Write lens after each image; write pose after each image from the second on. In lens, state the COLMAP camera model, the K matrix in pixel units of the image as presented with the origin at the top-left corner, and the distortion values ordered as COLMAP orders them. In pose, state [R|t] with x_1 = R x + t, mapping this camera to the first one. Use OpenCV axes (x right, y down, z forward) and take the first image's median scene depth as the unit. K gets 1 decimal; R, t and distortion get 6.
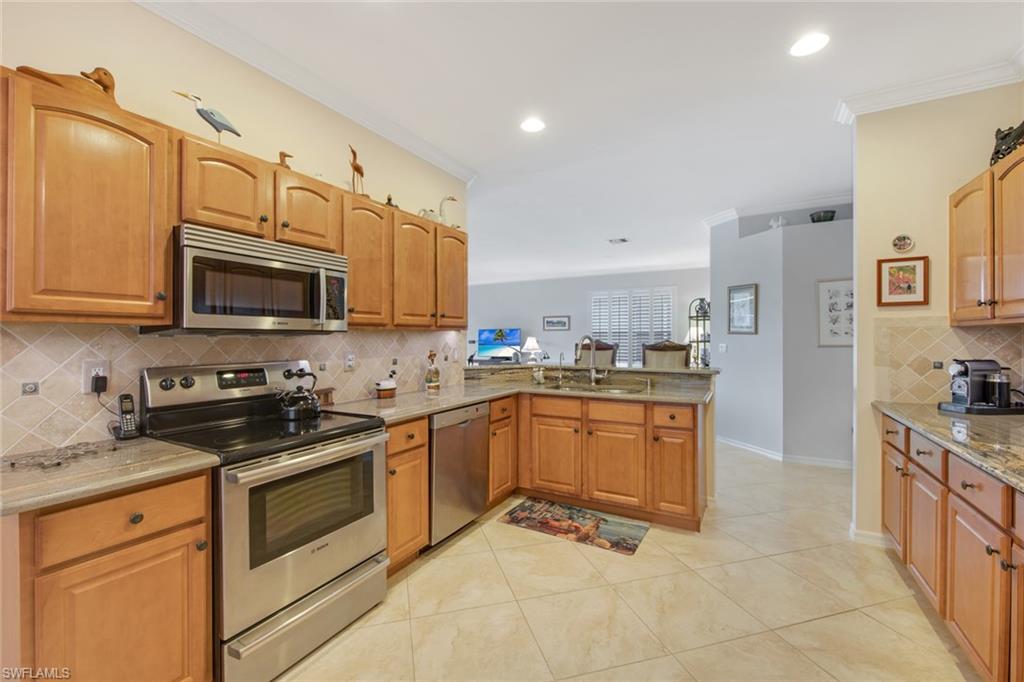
lens RADIAL K [[408.1, 0, 488.6], [0, 408.1, 337.8], [0, 0, 1]] dist [0.021017, -0.003198]
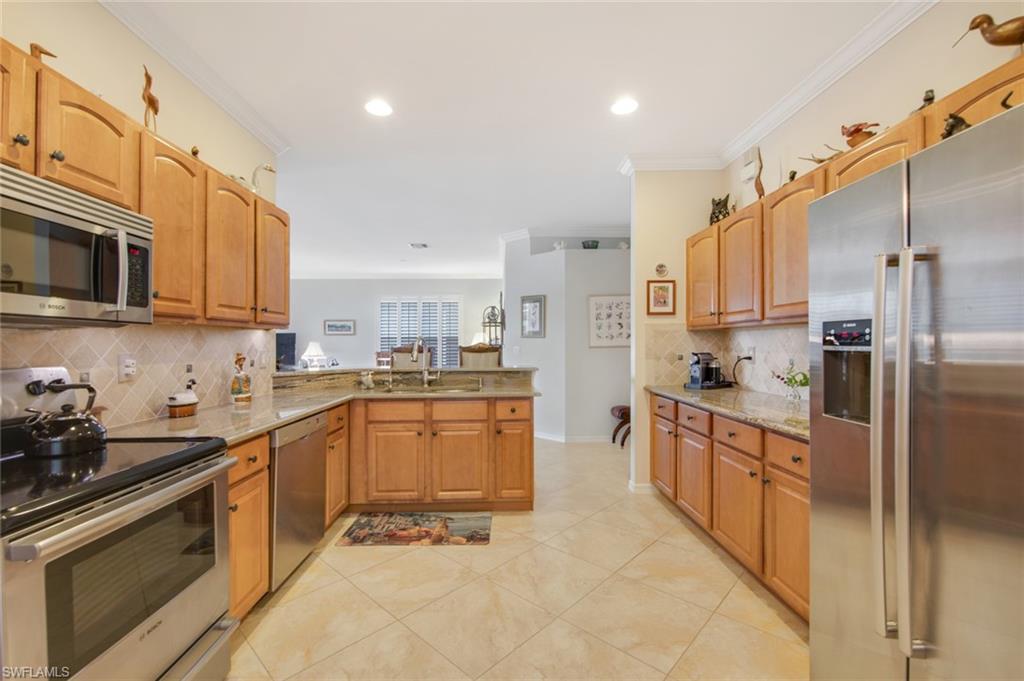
lens RADIAL K [[424.5, 0, 471.3], [0, 424.5, 343.0], [0, 0, 1]] dist [0.015315, -0.005272]
pose [[0.871215, 0.002901, 0.490893, -0.212062], [-0.000534, 0.999988, -0.004961, 0.019959], [-0.490901, 0.004060, 0.871206, 0.070934]]
